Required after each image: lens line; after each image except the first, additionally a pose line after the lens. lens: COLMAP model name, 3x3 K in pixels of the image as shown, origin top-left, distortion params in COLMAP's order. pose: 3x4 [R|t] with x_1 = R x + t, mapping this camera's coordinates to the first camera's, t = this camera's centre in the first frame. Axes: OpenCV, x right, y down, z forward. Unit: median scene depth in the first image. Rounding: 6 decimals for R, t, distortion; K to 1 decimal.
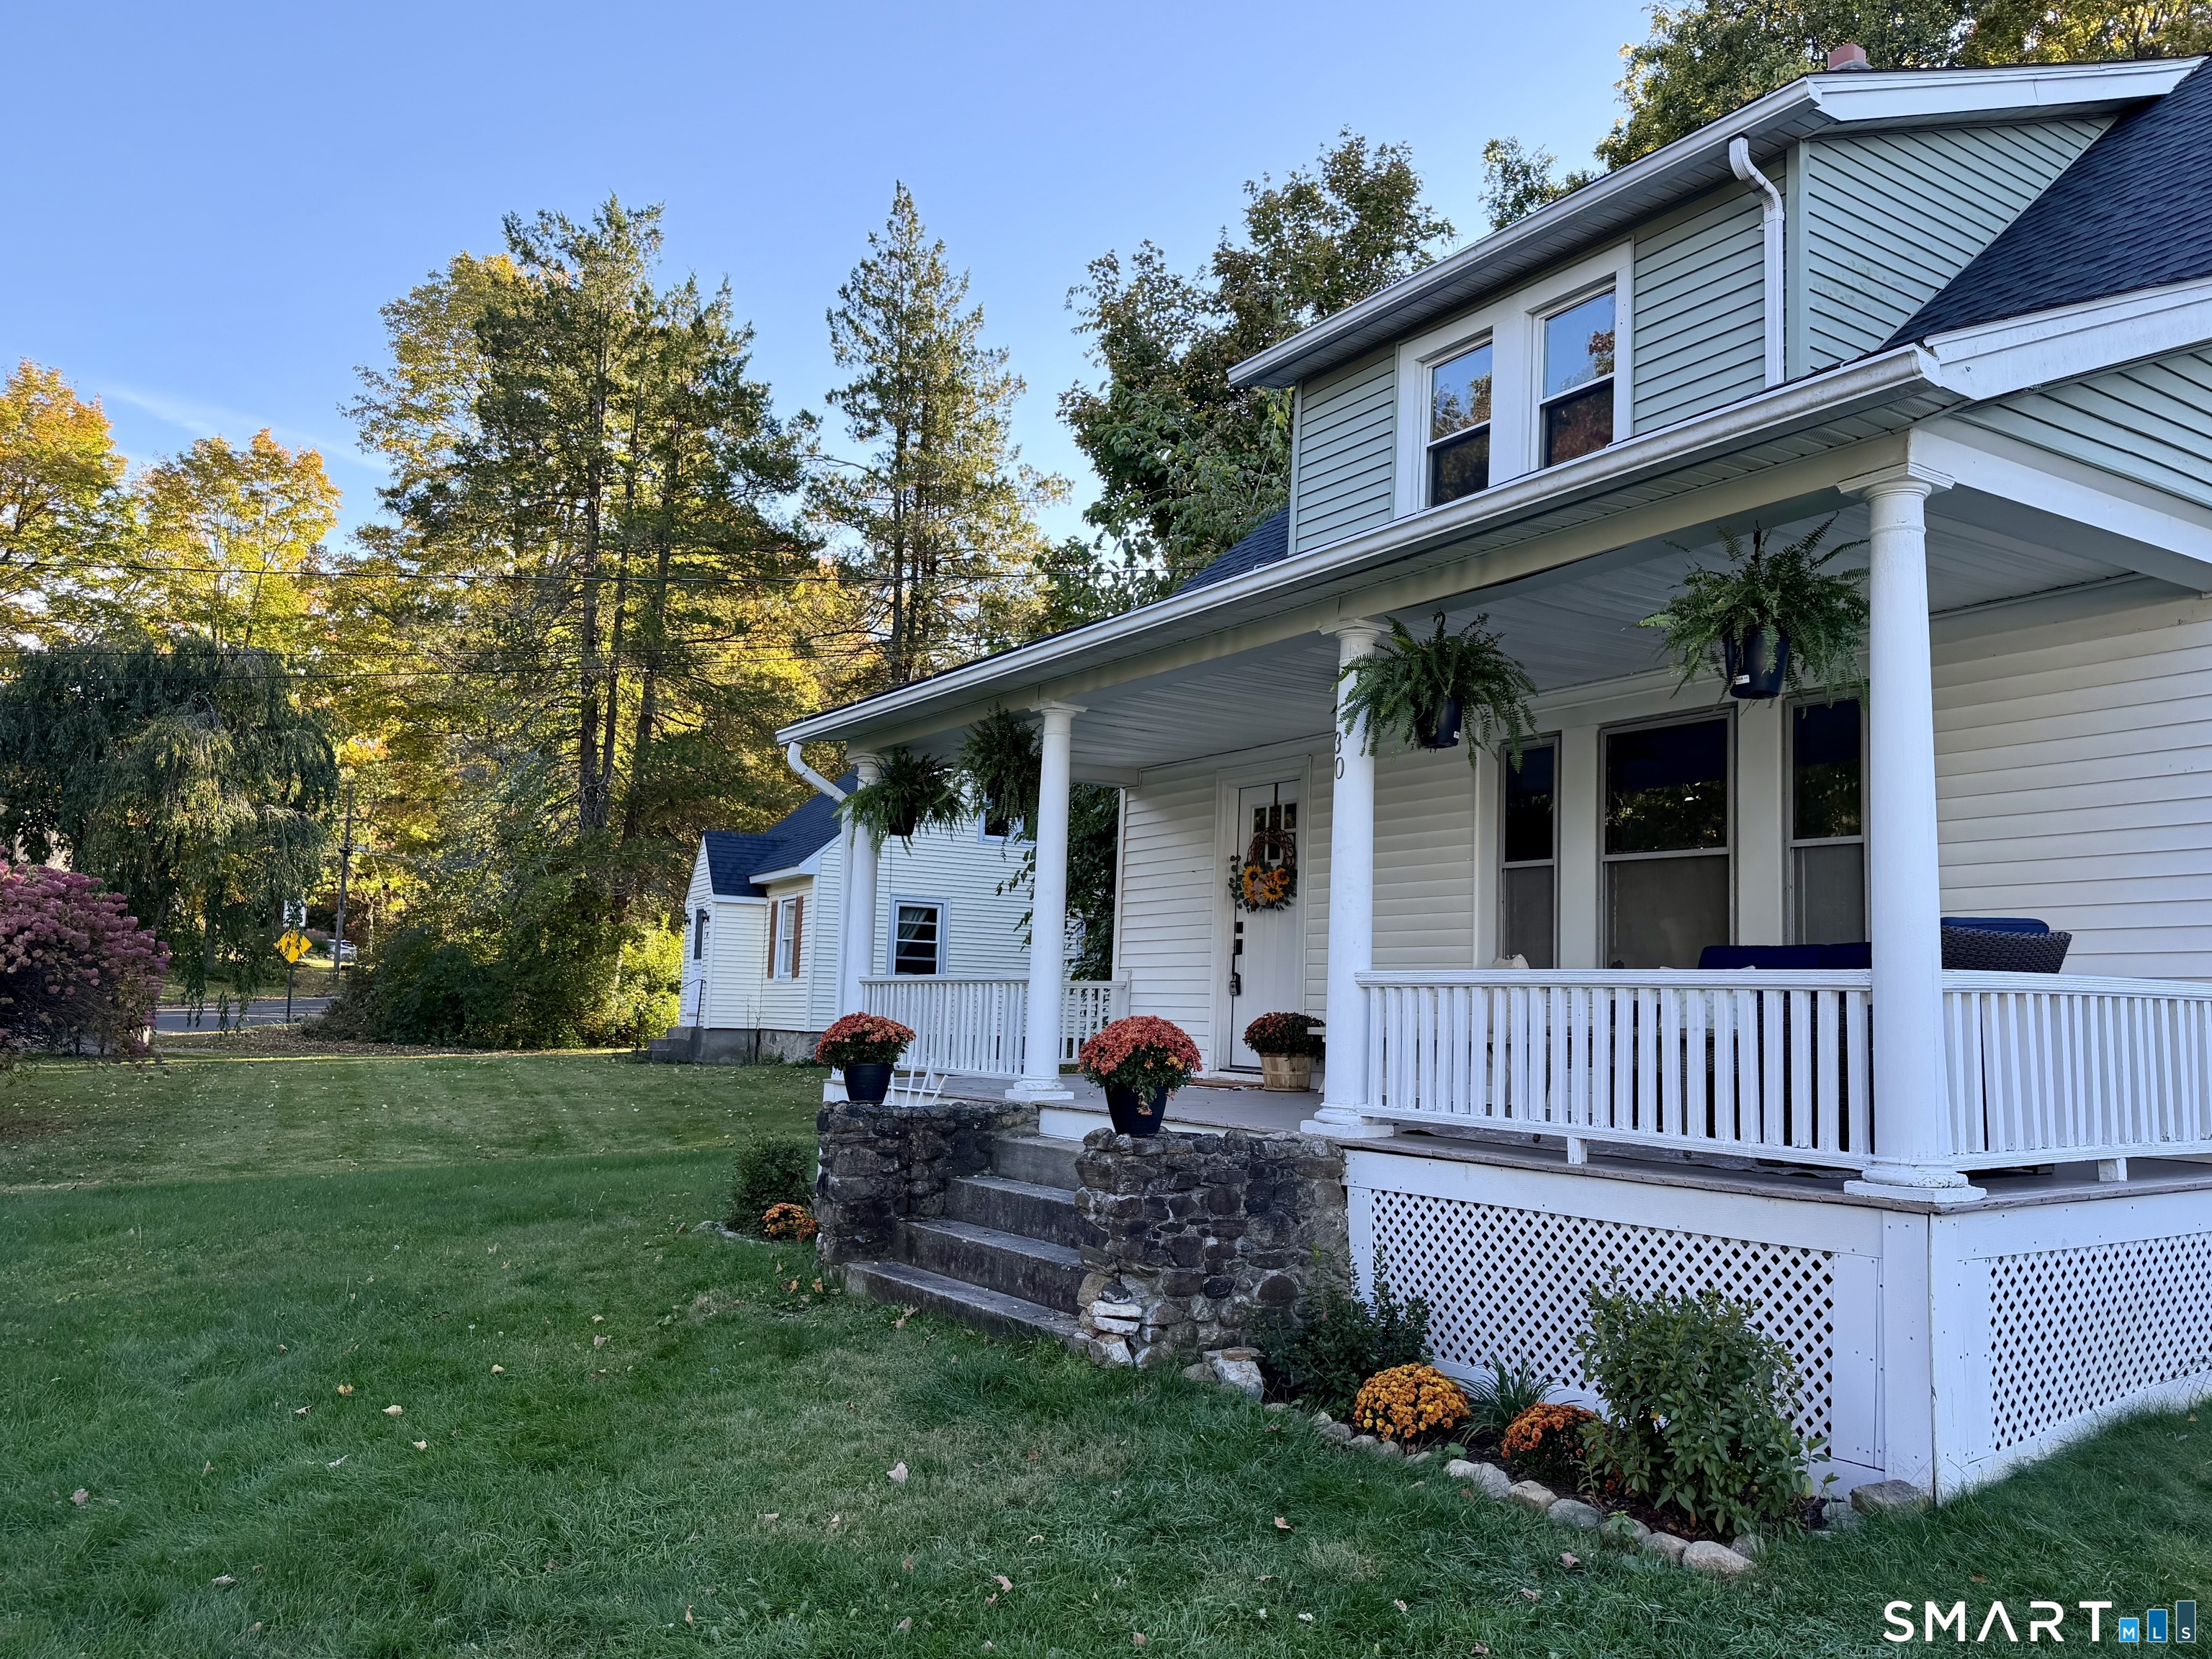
lens RADIAL K [[1685.8, 0, 1108.9], [0, 1685.8, 819.7], [0, 0, 1]] dist [0.105645, -0.138806]
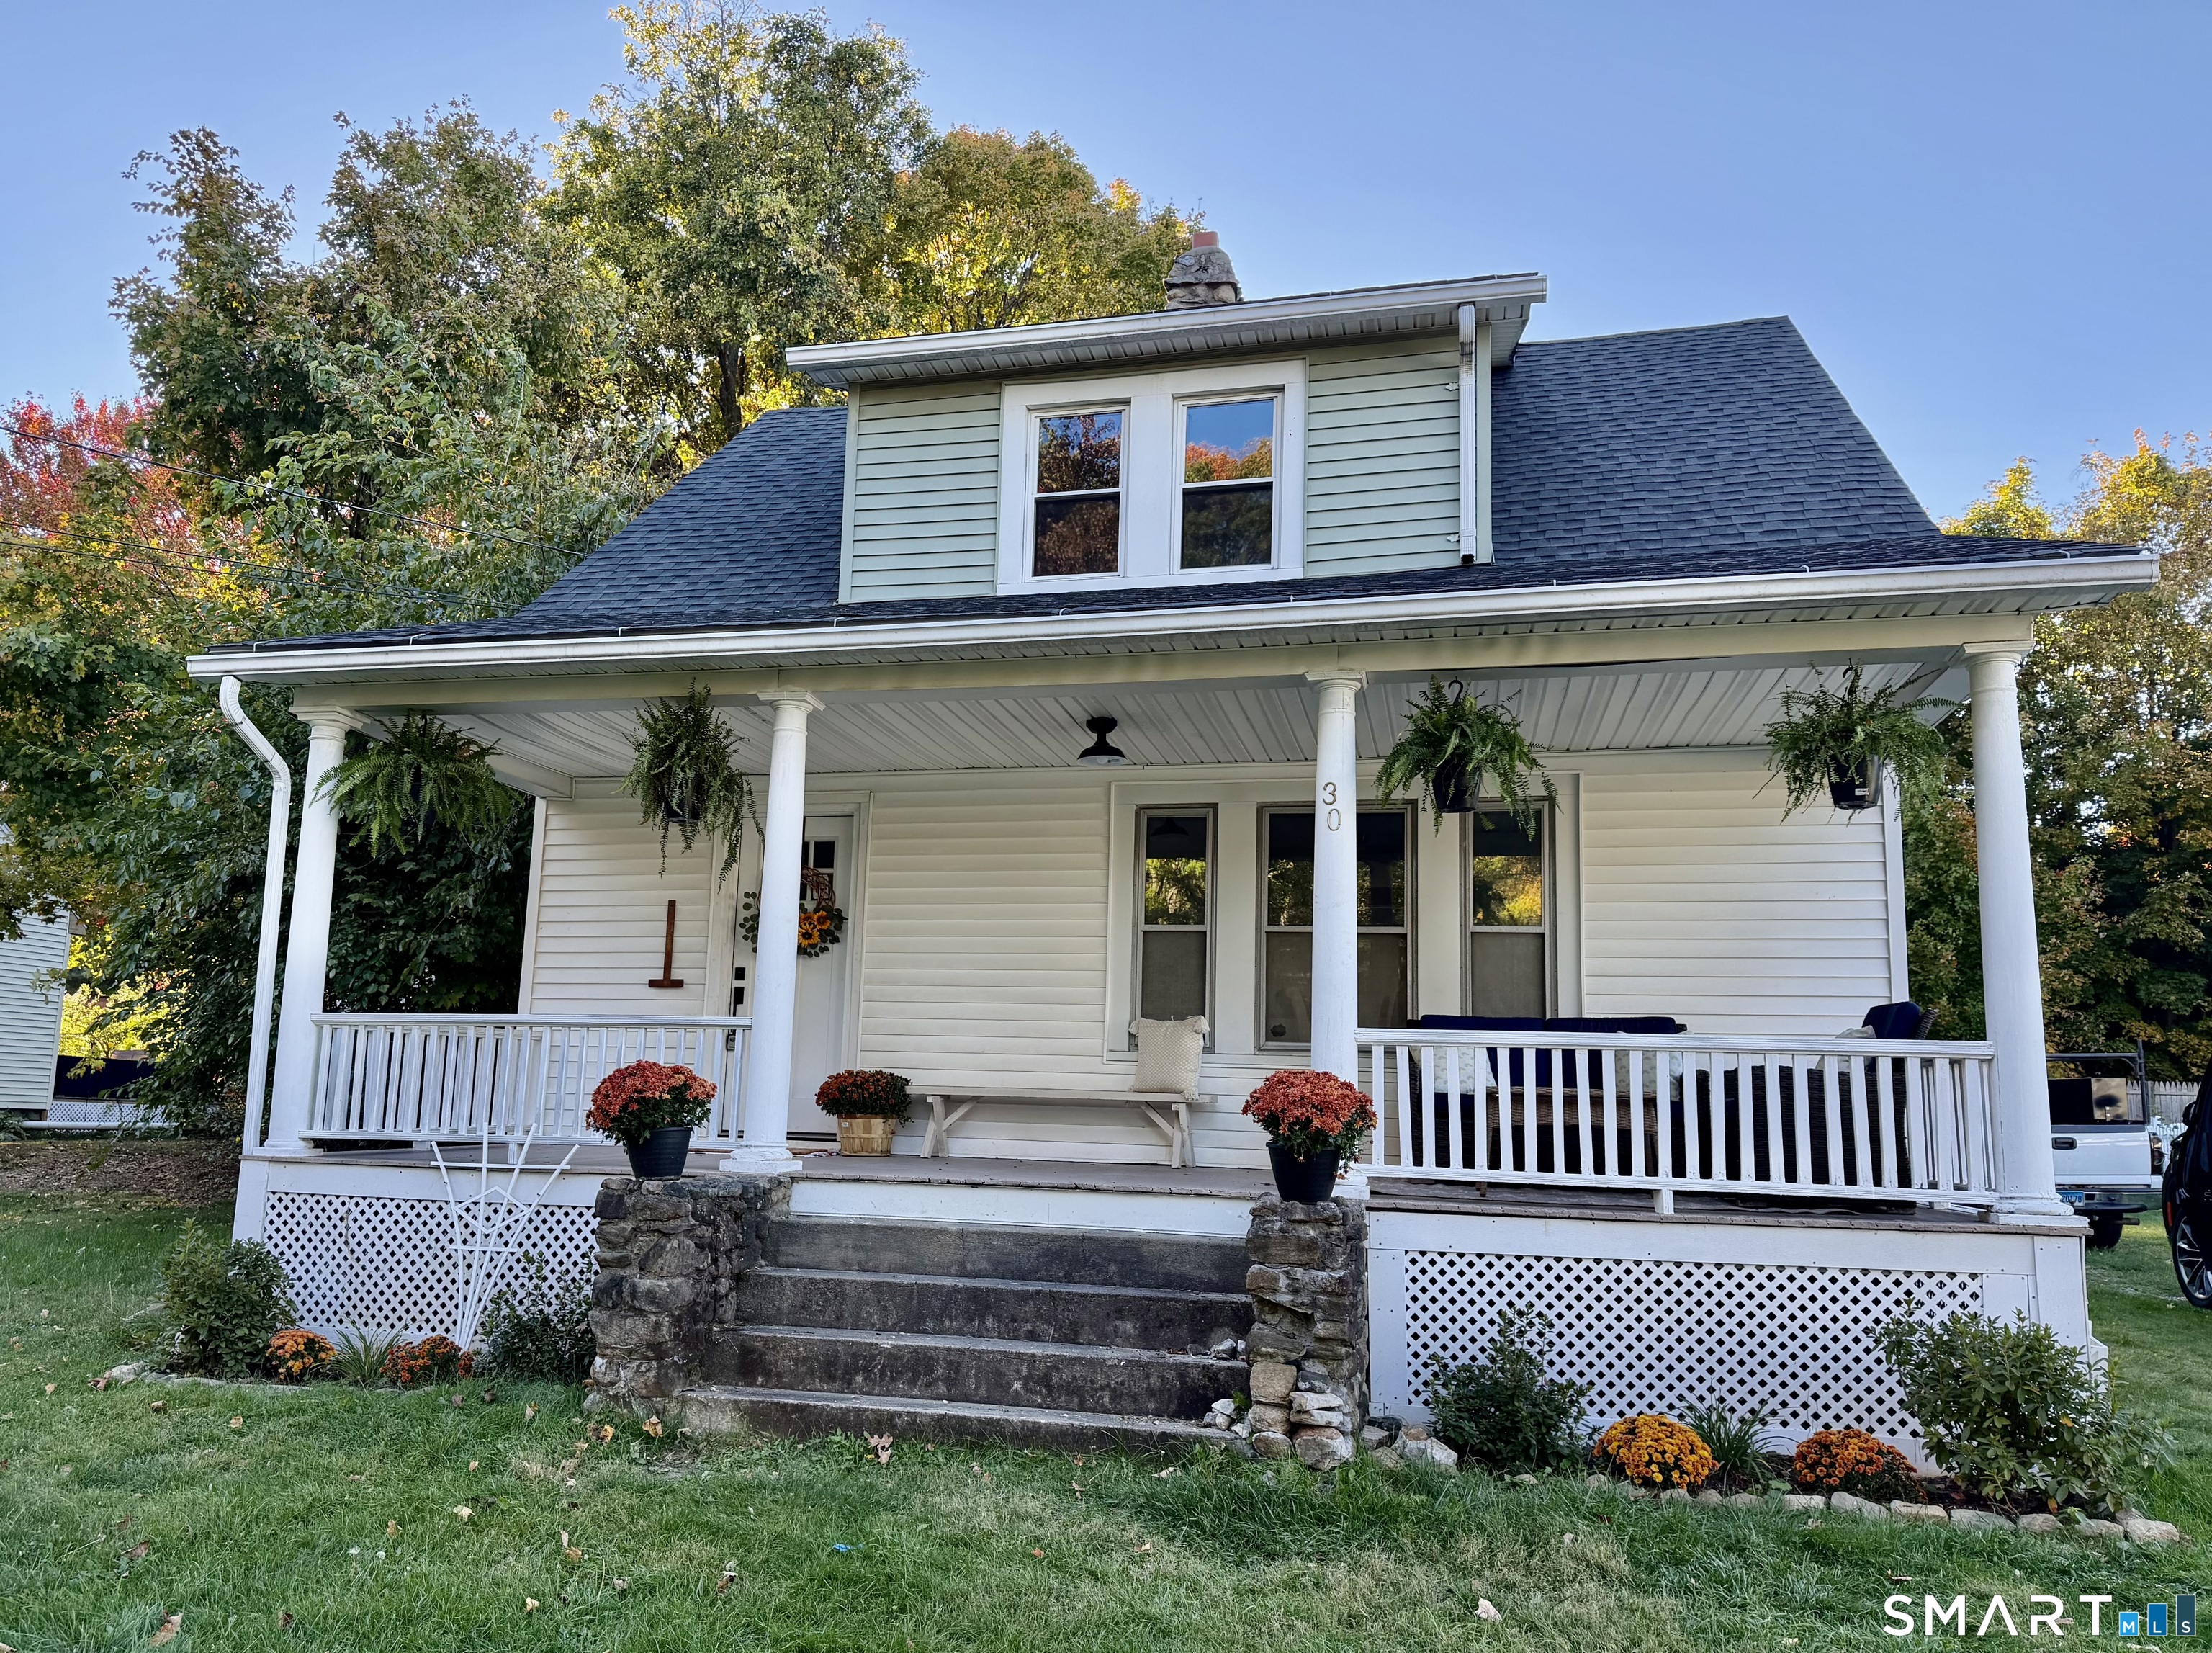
lens RADIAL K [[1654.0, 0, 1014.6], [0, 1654.0, 888.1], [0, 0, 1]] dist [0.088654, -0.120304]
pose [[0.740684, 0.089775, 0.665828, -0.413090], [-0.088385, 0.995439, -0.035896, 0.039072], [-0.666014, -0.032262, 0.745241, 0.267491]]
